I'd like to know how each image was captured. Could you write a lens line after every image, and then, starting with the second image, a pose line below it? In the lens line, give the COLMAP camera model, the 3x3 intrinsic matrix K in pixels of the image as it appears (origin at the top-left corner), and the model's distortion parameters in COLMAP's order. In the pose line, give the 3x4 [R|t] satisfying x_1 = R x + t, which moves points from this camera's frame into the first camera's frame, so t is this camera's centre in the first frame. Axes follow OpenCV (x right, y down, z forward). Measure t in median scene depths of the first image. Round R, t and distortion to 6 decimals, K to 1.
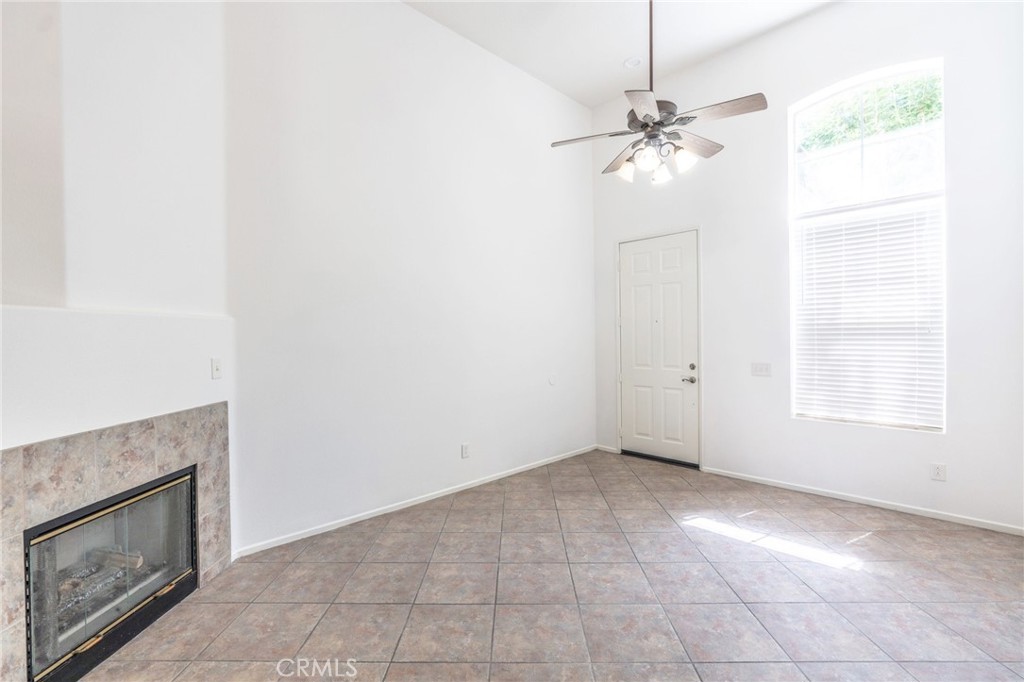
lens RADIAL K [[457.4, 0, 509.7], [0, 457.4, 338.5], [0, 0, 1]] dist [-0.014855, 0.007392]
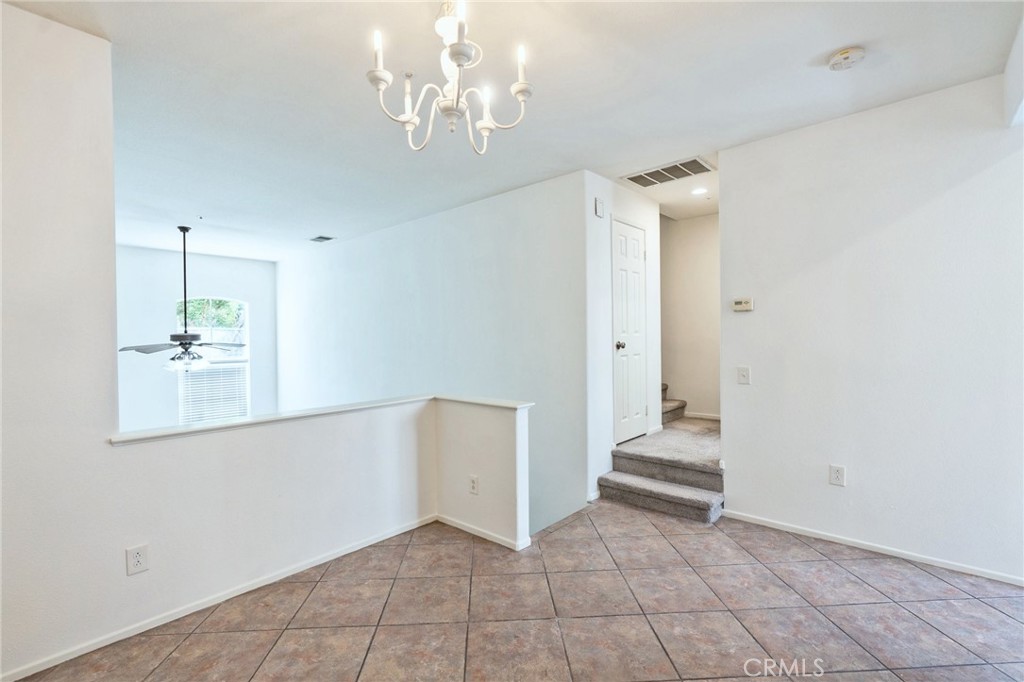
lens RADIAL K [[457.4, 0, 509.7], [0, 457.4, 338.5], [0, 0, 1]] dist [-0.014855, 0.007392]
pose [[-0.067103, 0.011233, 0.997683, -1.817040], [0.020141, 0.999748, -0.009902, -0.496346], [-0.997543, 0.019430, -0.067312, -0.217140]]
